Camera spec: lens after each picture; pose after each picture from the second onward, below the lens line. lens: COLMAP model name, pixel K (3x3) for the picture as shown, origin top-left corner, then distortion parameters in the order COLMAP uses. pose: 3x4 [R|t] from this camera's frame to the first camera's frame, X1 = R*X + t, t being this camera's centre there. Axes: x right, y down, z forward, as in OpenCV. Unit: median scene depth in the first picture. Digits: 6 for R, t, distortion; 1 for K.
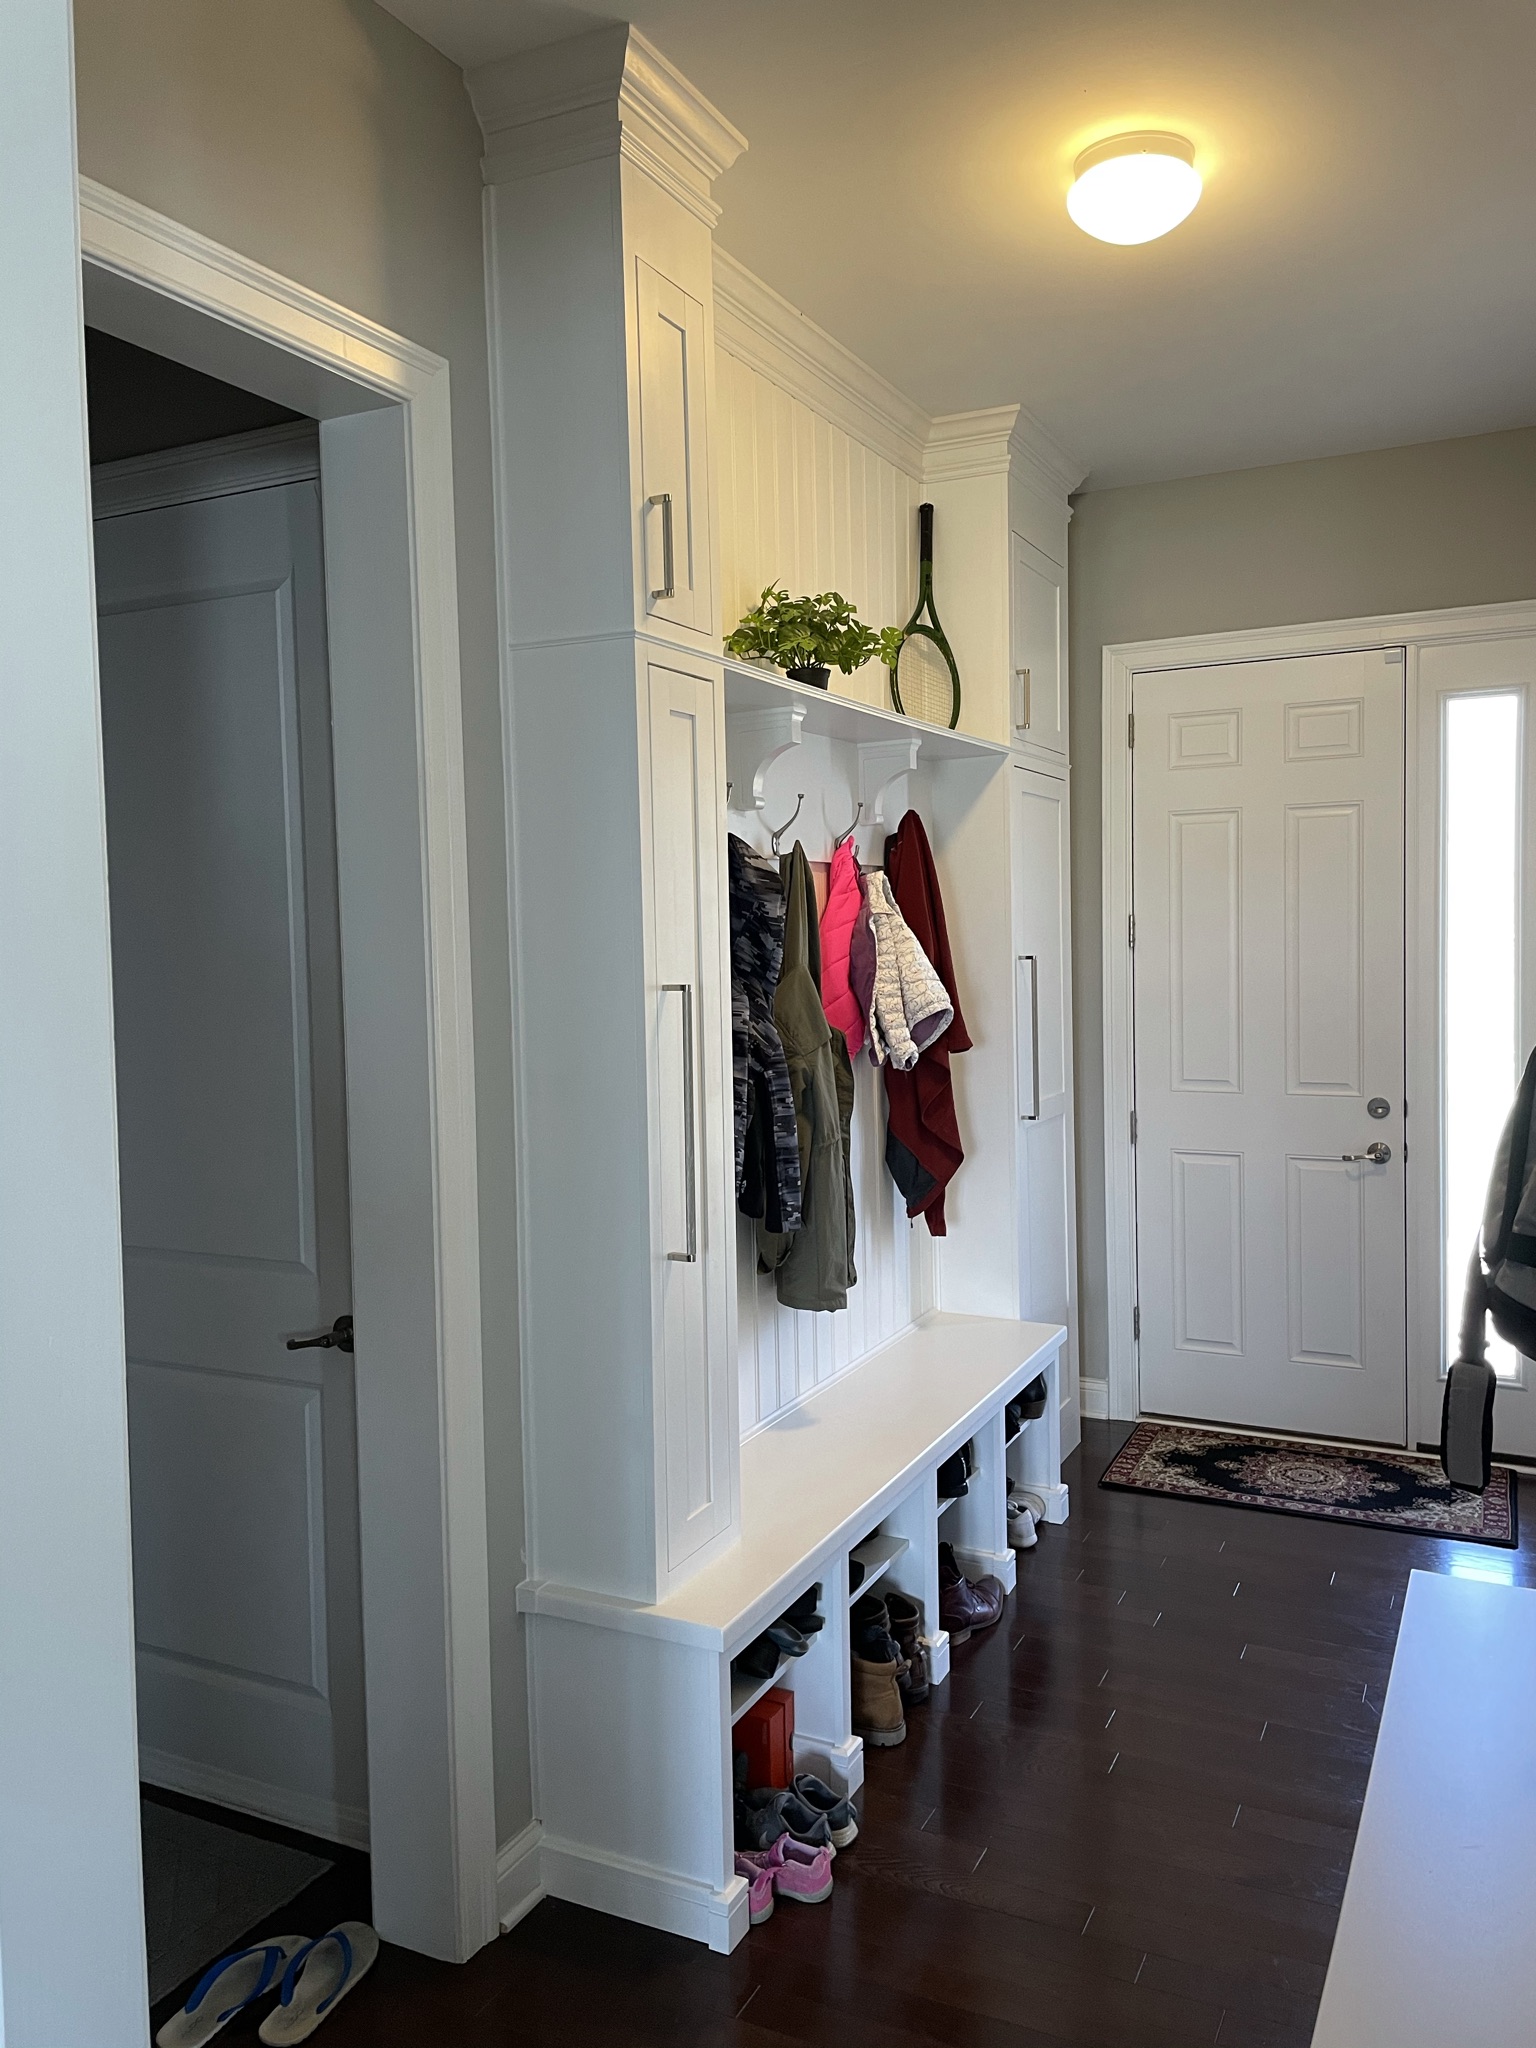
lens RADIAL K [[1553.5, 0, 768.6], [0, 1553.5, 999.8], [0, 0, 1]] dist [0.109188, -0.163850]
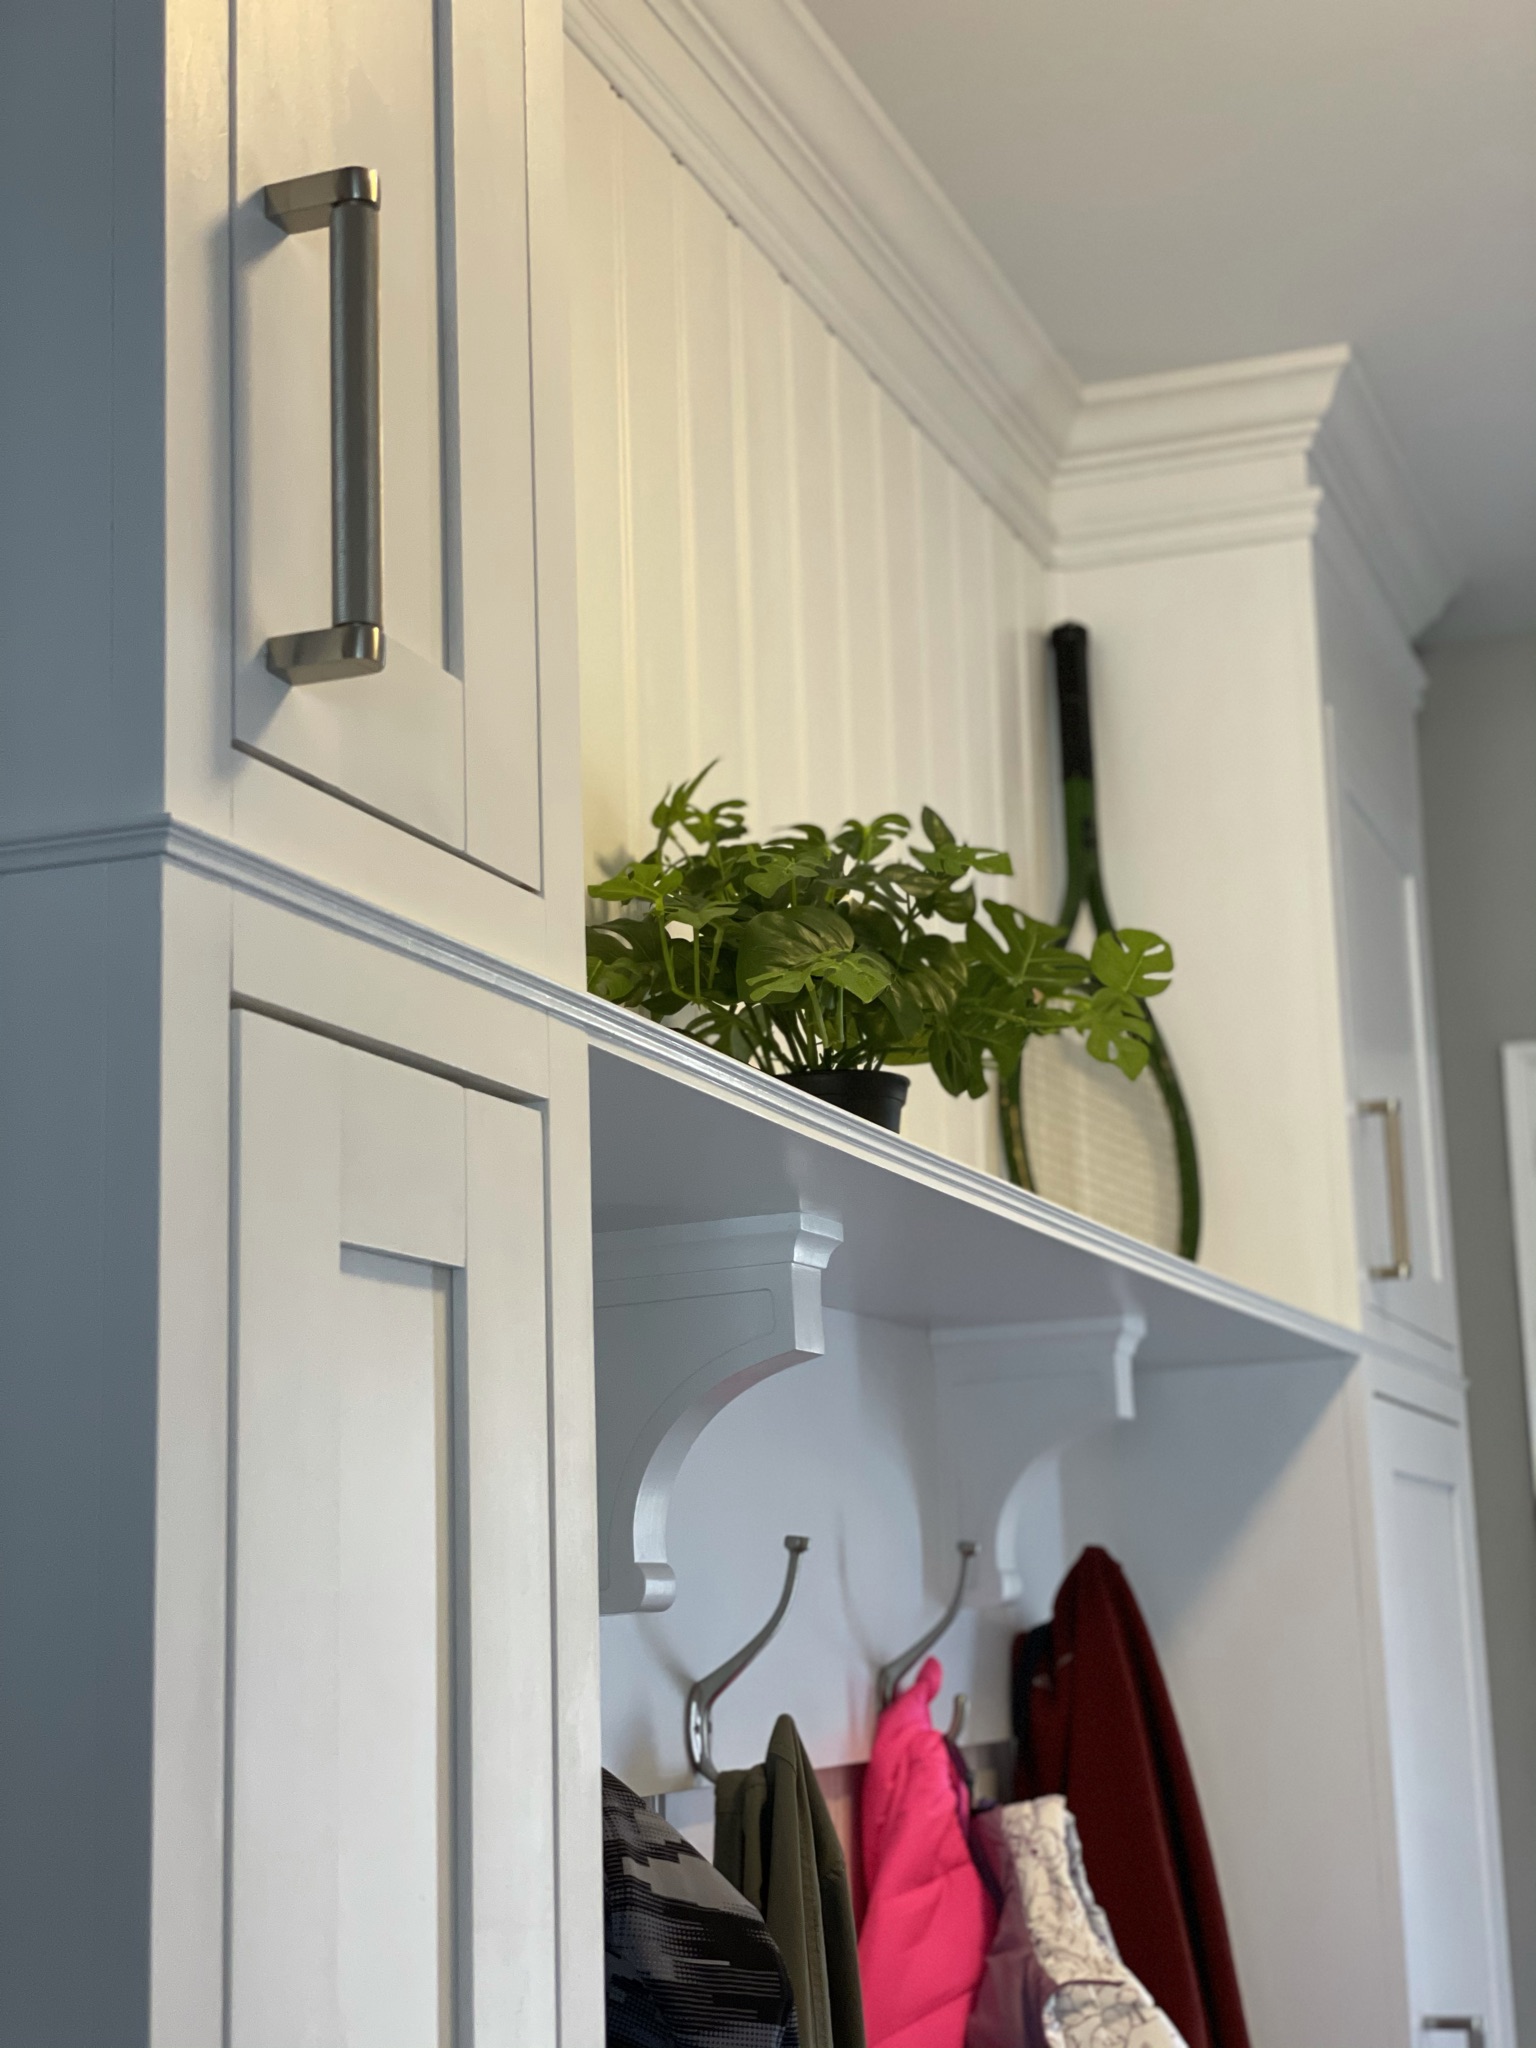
lens RADIAL K [[3085.8, 0, 768.0], [0, 3085.8, 1024.0], [0, 0, 1]] dist [0.106281, 0.021610]
pose [[0.994933, 0.013294, 0.099653, -0.035528], [0.010598, 0.971830, -0.235446, -0.088489], [-0.099976, 0.235309, 0.966765, 0.449650]]
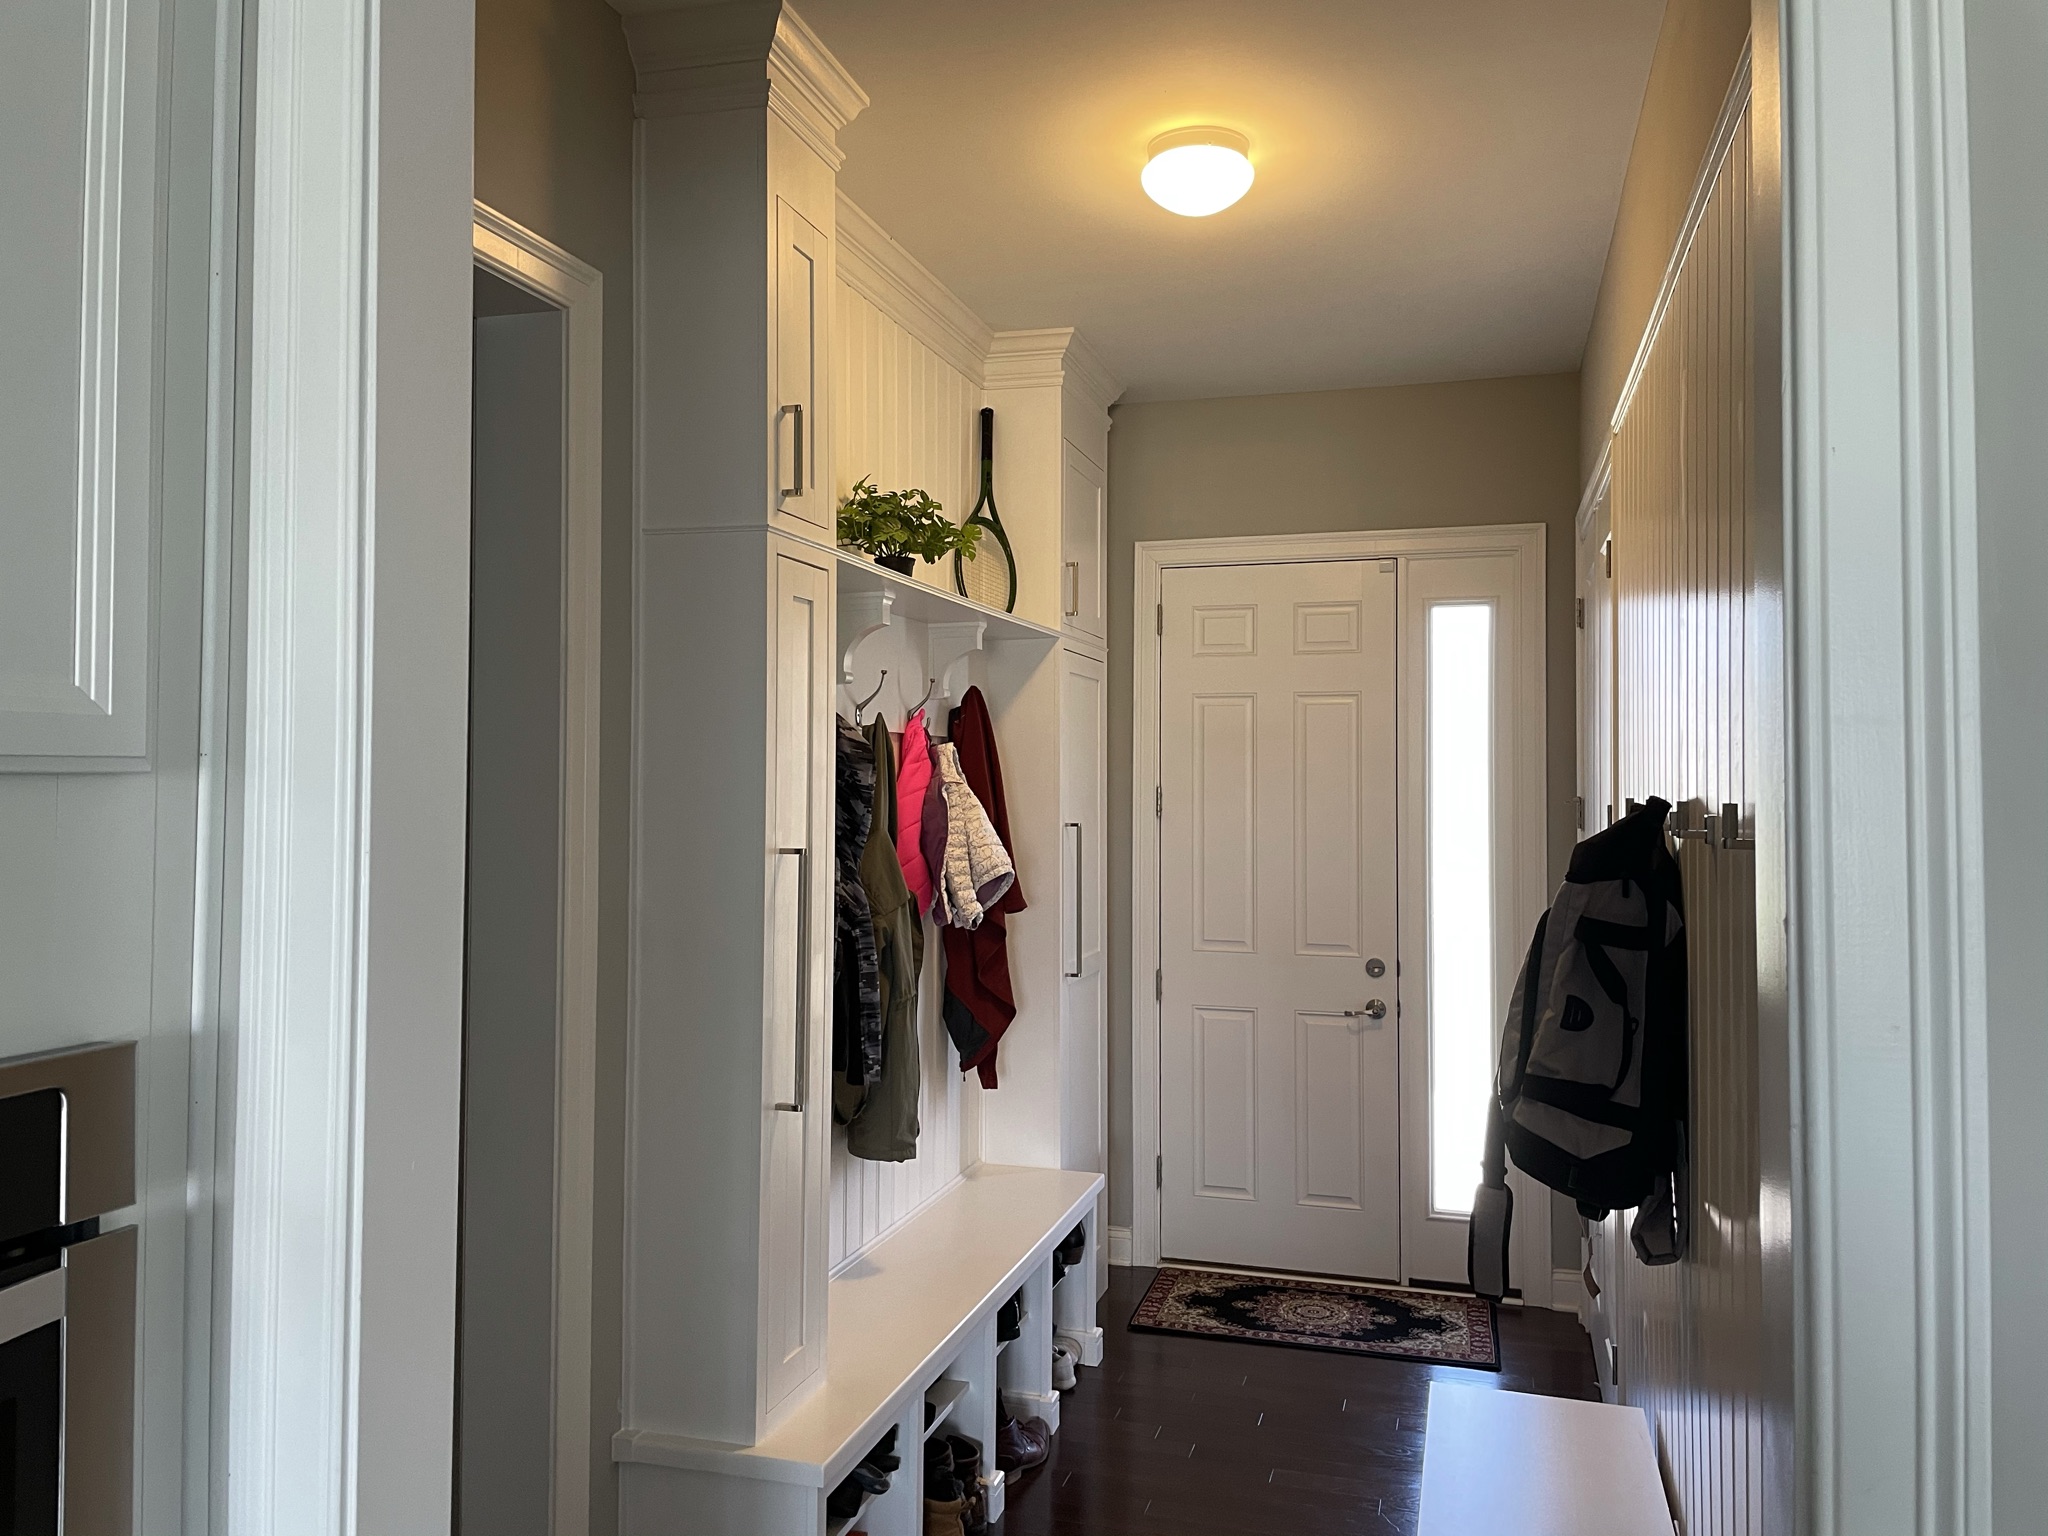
lens RADIAL K [[1553.5, 0, 1026.7], [0, 1553.5, 737.9], [0, 0, 1]] dist [0.109188, -0.163850]
pose [[0.984622, 0.030106, 0.172084, -0.062426], [-0.016886, 0.996828, -0.077780, -0.003508], [-0.173880, 0.073679, 0.982007, -0.065771]]
